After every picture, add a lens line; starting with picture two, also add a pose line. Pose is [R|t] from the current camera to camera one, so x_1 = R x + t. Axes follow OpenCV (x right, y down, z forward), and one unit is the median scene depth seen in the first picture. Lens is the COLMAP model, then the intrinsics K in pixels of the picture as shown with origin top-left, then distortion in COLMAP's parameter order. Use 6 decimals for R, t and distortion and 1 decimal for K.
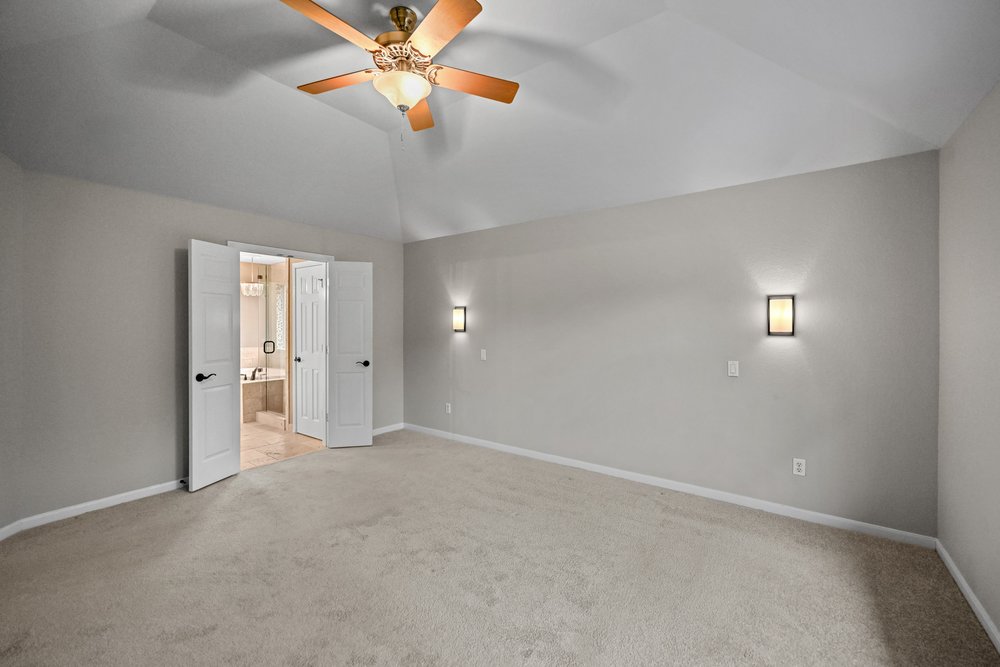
lens RADIAL K [[403.7, 0, 499.0], [0, 403.7, 322.5], [0, 0, 1]] dist [-0.001165, 0.000359]
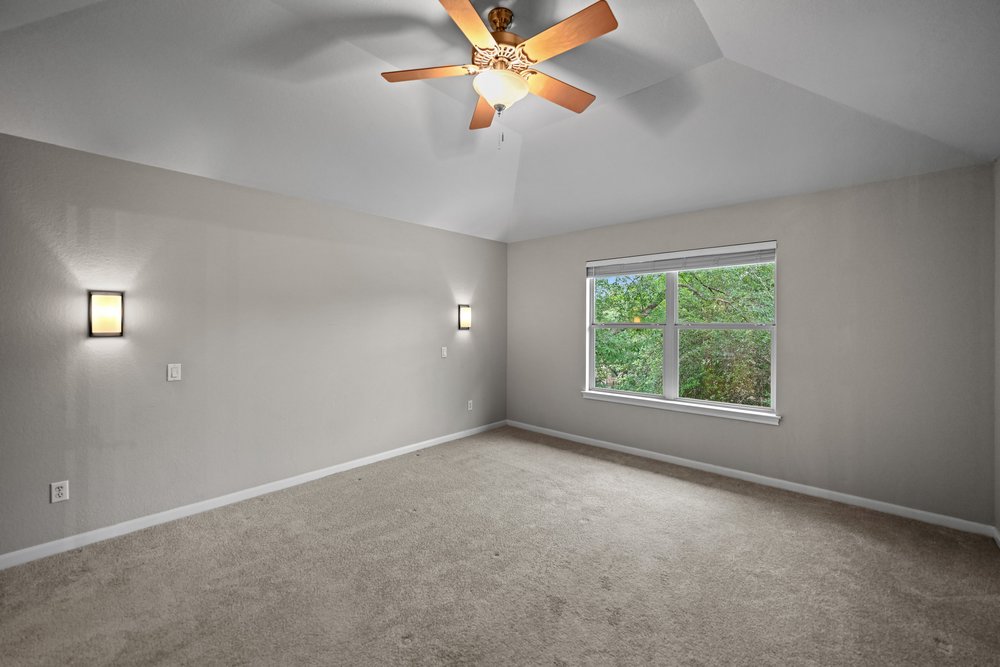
lens RADIAL K [[403.7, 0, 499.0], [0, 403.7, 322.5], [0, 0, 1]] dist [-0.001165, 0.000359]
pose [[0.107503, 0.000780, 0.994204, -0.566593], [-0.001661, 0.999998, -0.000605, 0.003302], [-0.994203, -0.001586, 0.107504, 0.409791]]
